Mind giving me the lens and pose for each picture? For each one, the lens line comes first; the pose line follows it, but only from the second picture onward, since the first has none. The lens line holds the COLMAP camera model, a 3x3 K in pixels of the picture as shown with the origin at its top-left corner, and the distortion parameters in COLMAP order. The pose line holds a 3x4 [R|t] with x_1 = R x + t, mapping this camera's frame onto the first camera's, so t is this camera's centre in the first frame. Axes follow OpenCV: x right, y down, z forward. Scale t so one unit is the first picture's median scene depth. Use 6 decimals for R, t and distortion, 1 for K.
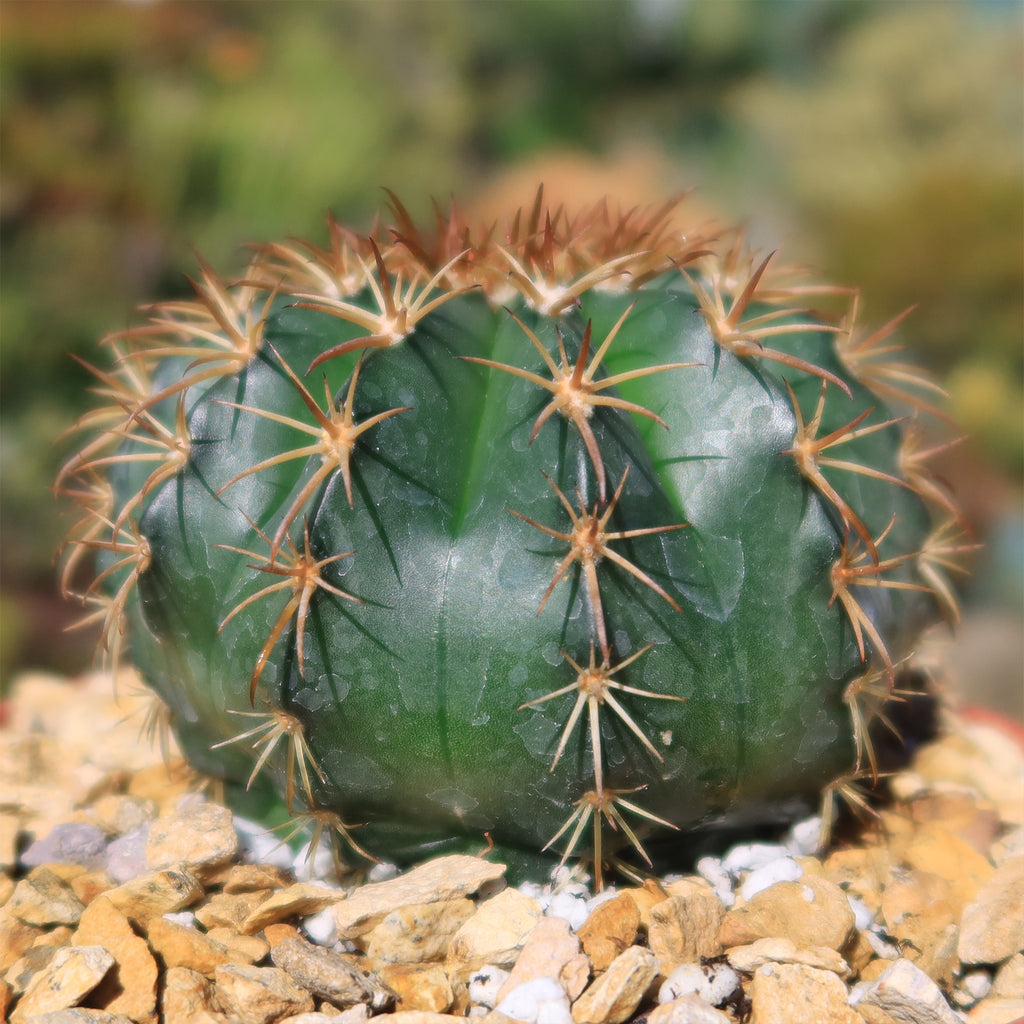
lens RADIAL K [[1578.3, 0, 540.1], [0, 1578.3, 543.0], [0, 0, 1]] dist [0.005908, 0.000000]
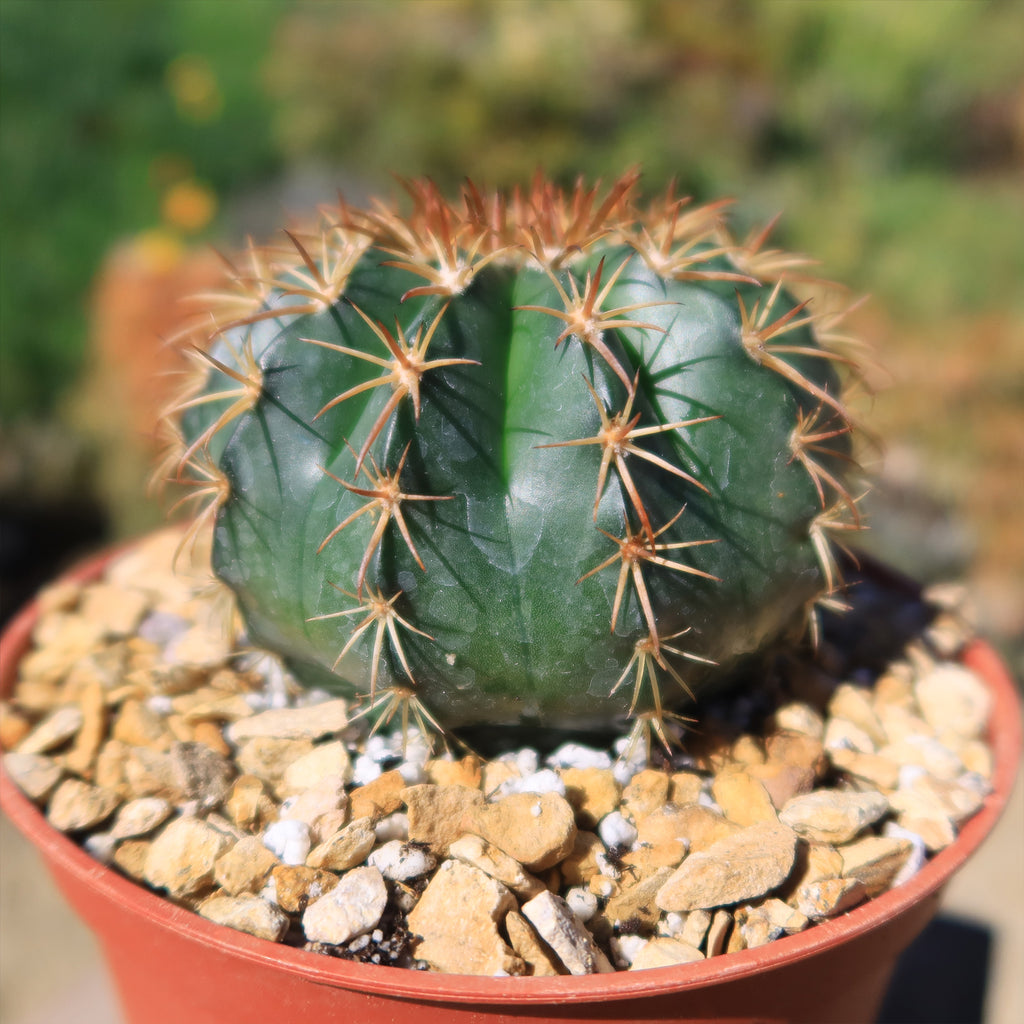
lens RADIAL K [[1170.9, 0, 504.5], [0, 1170.9, 518.1], [0, 0, 1]] dist [-0.001892, 0.000000]
pose [[0.875435, 0.167950, -0.453218, 0.511661], [-0.087849, 0.977358, 0.192494, -0.163787], [0.475286, -0.128701, 0.870367, 0.236963]]
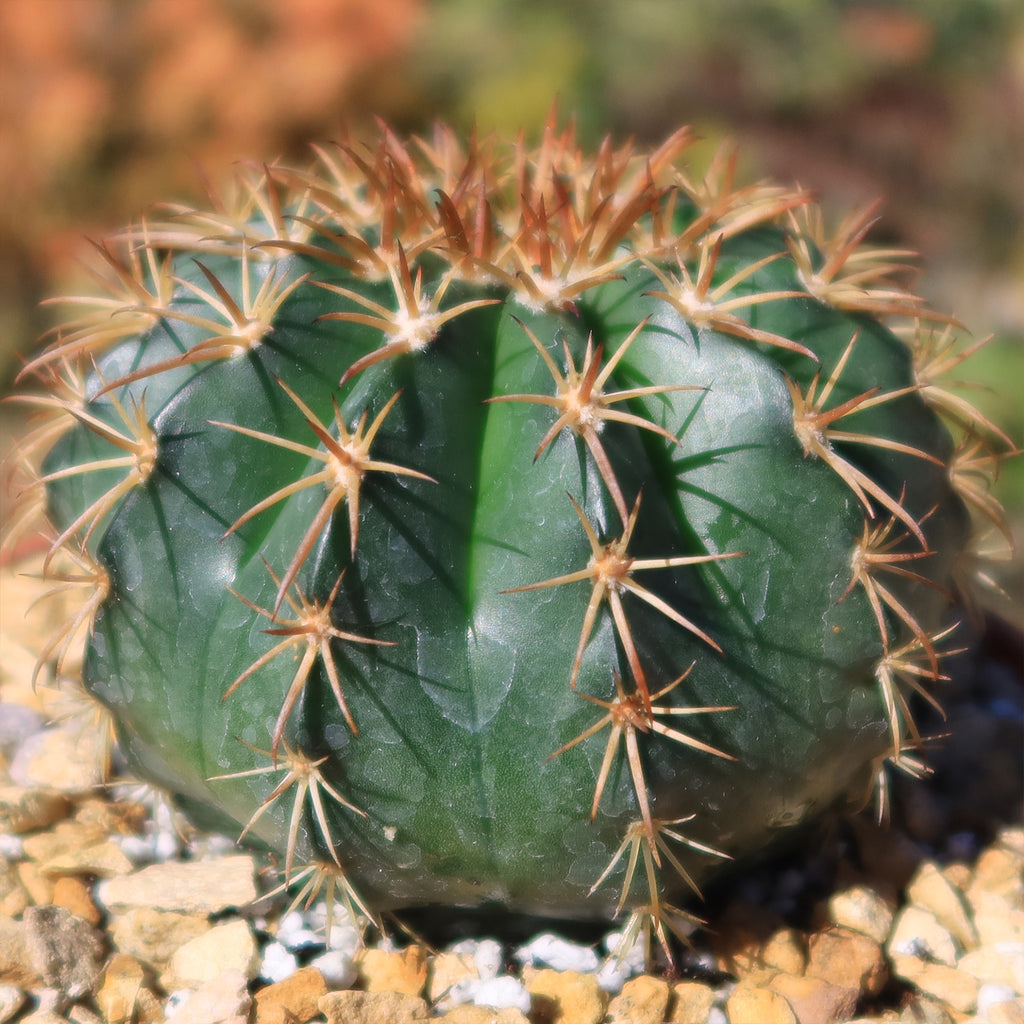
lens RADIAL K [[2103.2, 0, 512.2], [0, 2103.2, 498.6], [0, 0, 1]] dist [0.000842, 0.000000]
pose [[0.856460, 0.238816, -0.457649, 0.677373], [-0.122877, 0.955384, 0.268595, -0.421392], [0.501375, -0.173806, 0.847593, -0.009335]]
